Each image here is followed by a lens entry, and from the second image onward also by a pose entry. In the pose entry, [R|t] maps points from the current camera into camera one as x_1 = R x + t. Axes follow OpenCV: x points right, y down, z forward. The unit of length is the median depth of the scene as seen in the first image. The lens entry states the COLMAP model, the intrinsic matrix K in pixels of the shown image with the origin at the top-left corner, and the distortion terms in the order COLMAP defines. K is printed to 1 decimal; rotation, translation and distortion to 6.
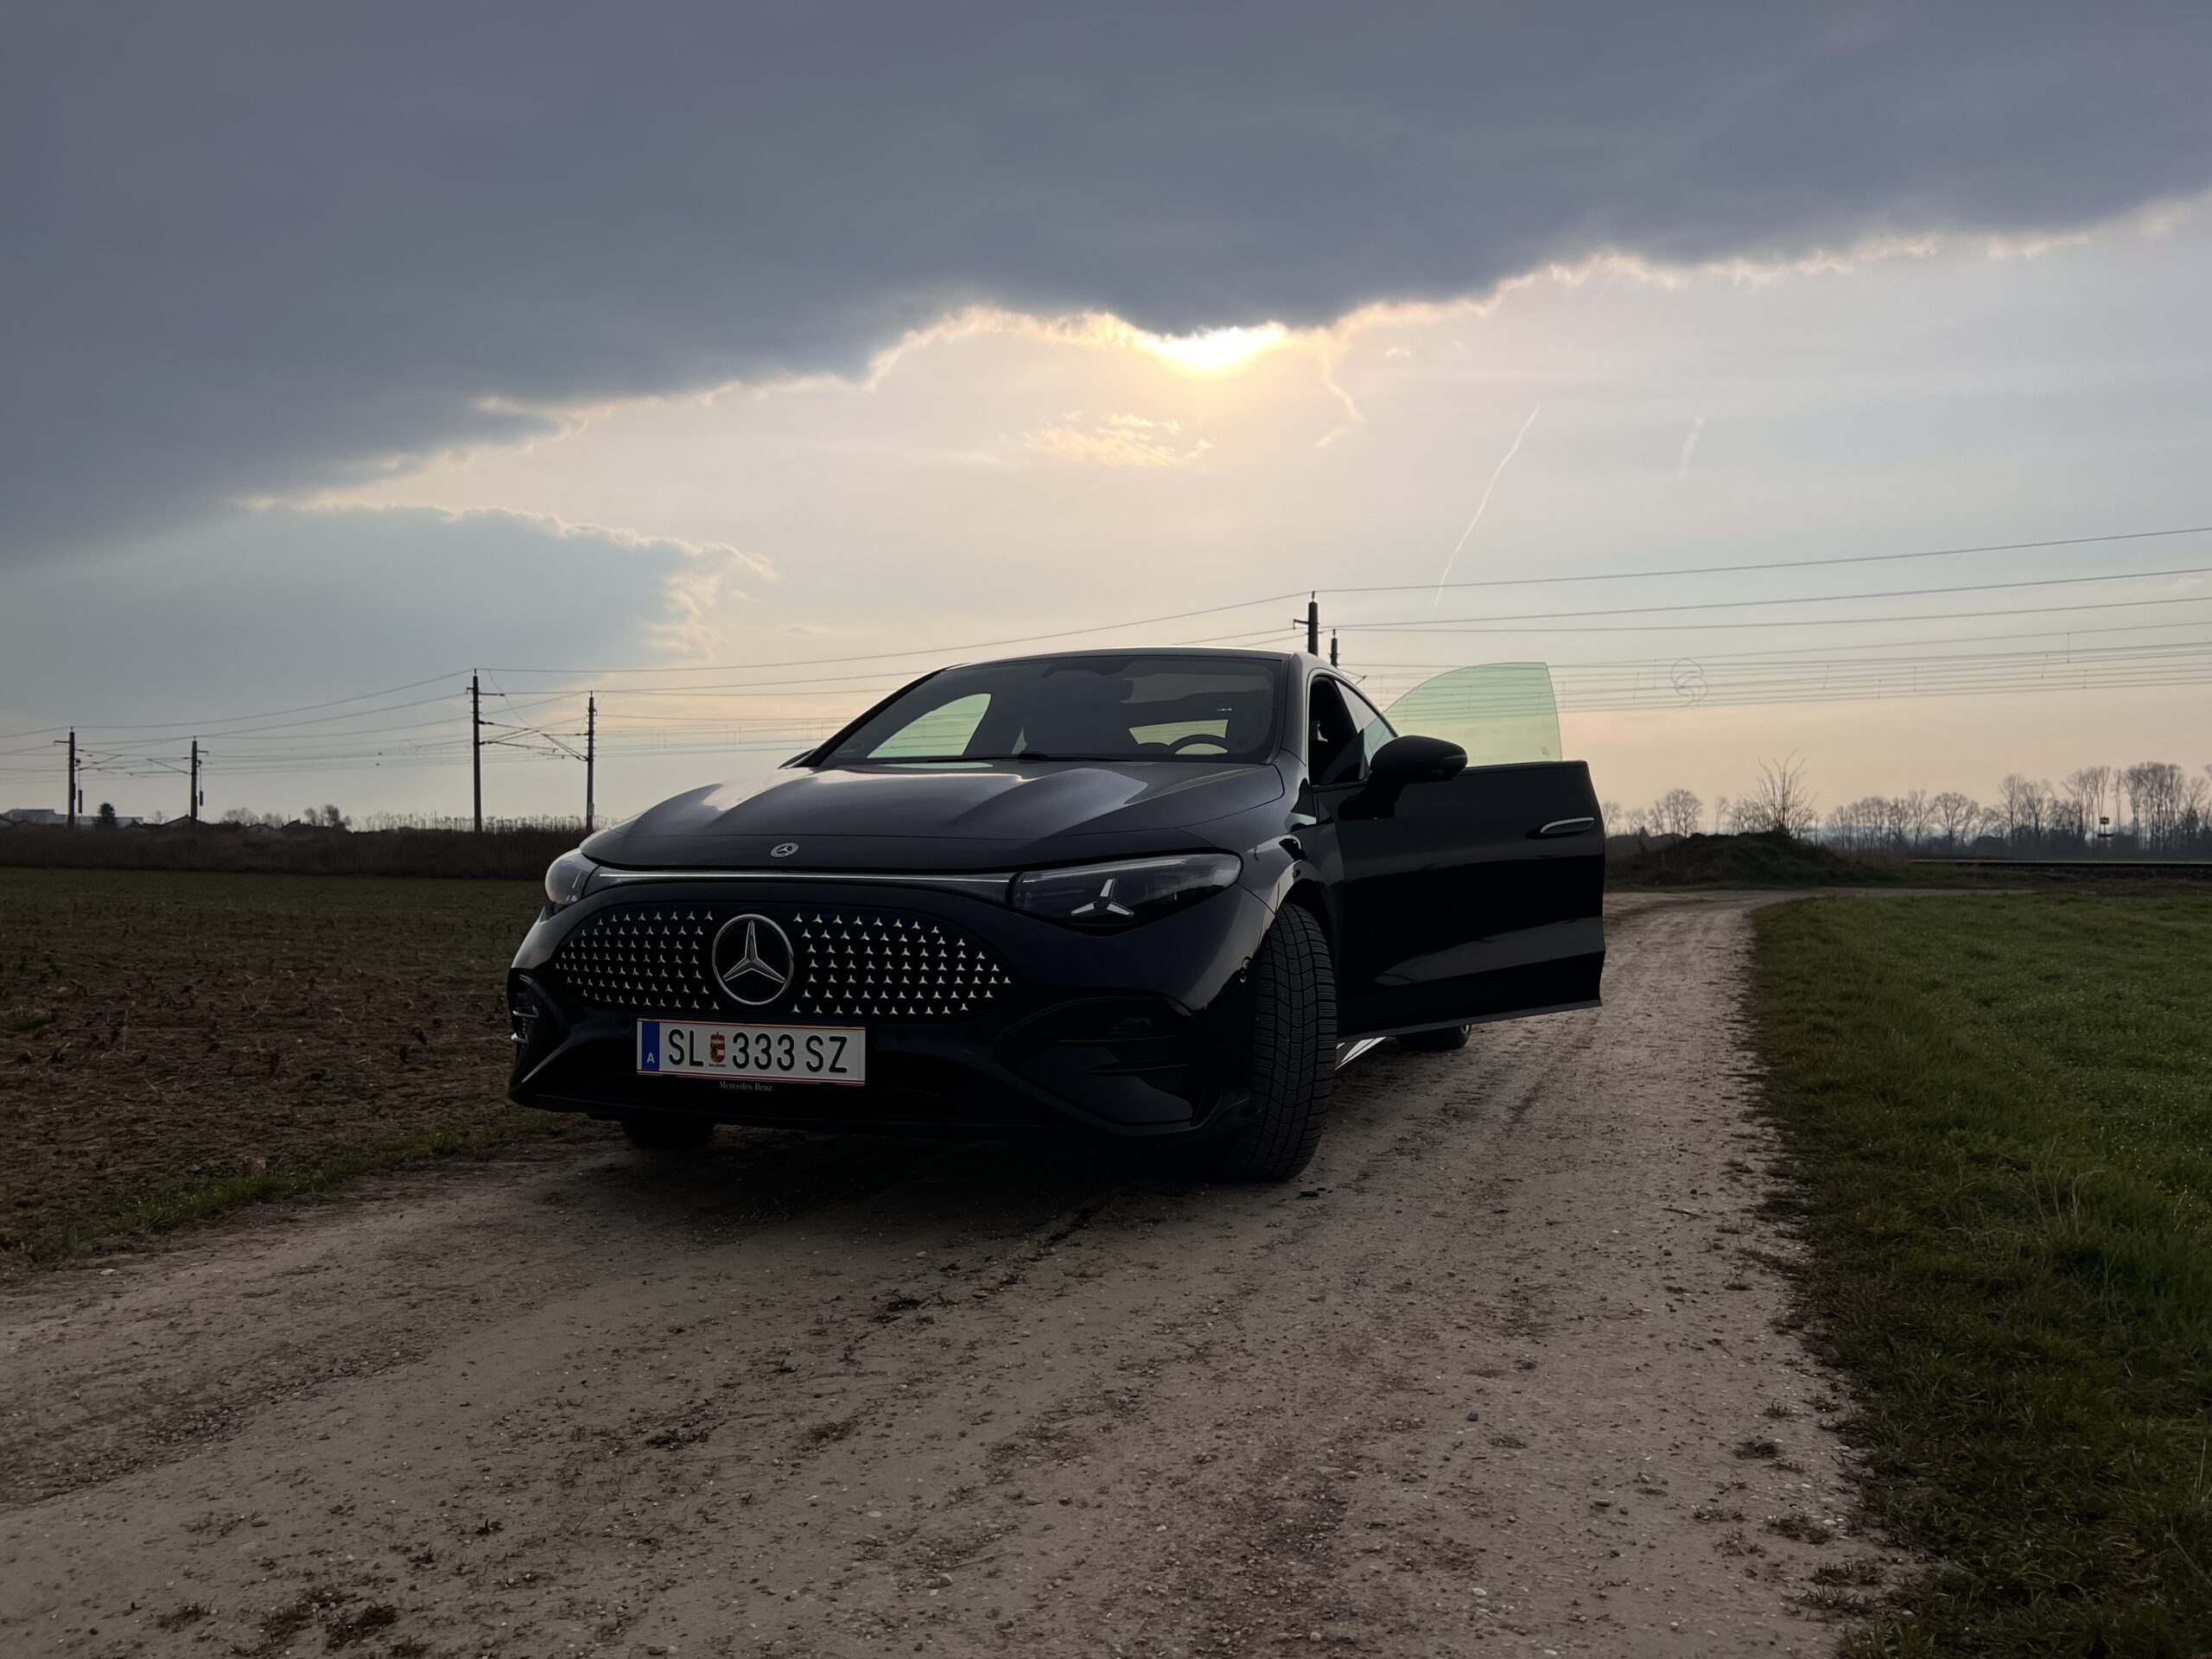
lens RADIAL K [[1651.8, 0, 1118.0], [0, 1651.8, 822.8], [0, 0, 1]] dist [0.073156, -0.038113]
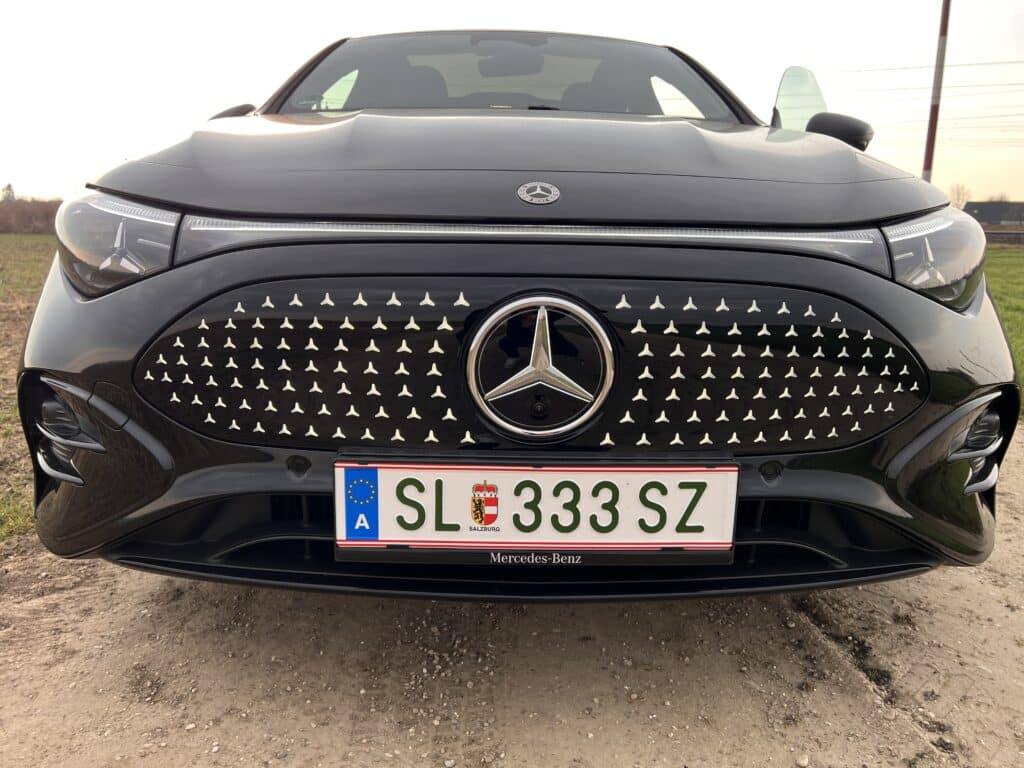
lens RADIAL K [[764.7, 0, 516.5], [0, 764.7, 390.9], [0, 0, 1]] dist [0.073156, -0.038113]
pose [[0.936439, -0.060253, 0.345617, -0.331295], [-0.018819, 0.975096, 0.220982, 0.026368], [-0.350324, -0.213441, 0.911985, 0.734621]]
